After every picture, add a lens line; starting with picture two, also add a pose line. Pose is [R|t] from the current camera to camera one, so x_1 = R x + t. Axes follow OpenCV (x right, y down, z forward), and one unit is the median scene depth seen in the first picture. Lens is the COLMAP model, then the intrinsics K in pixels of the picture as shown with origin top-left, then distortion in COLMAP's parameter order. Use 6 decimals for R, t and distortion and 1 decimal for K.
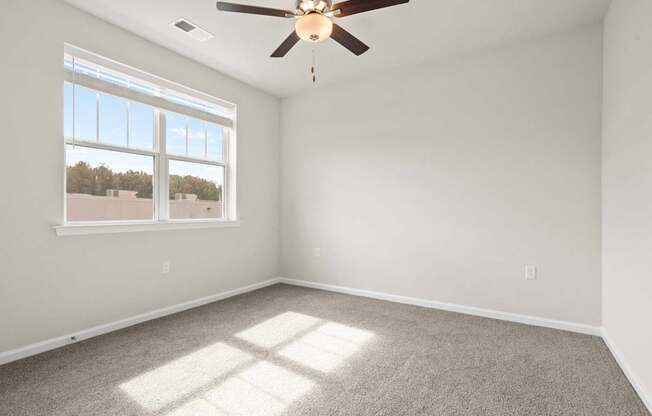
lens RADIAL K [[302.6, 0, 326.0], [0, 302.6, 208.0], [0, 0, 1]] dist [0.027334, 0.000011]
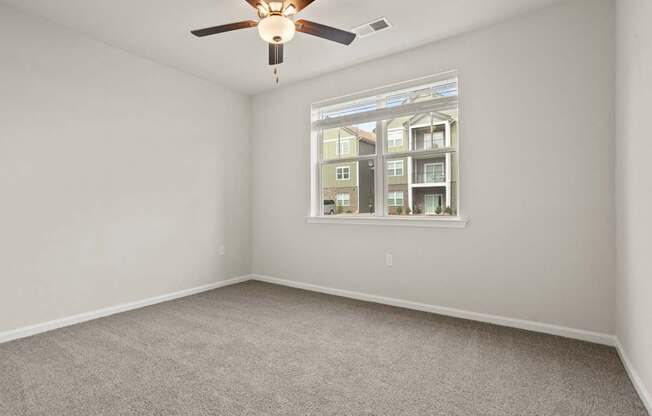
lens RADIAL K [[302.6, 0, 326.0], [0, 302.6, 208.0], [0, 0, 1]] dist [0.027334, 0.000011]
pose [[0.040419, -0.004589, -0.999172, 0.562353], [0.006834, 0.999967, -0.004316, 0.014900], [0.999159, -0.006654, 0.040449, 0.779188]]
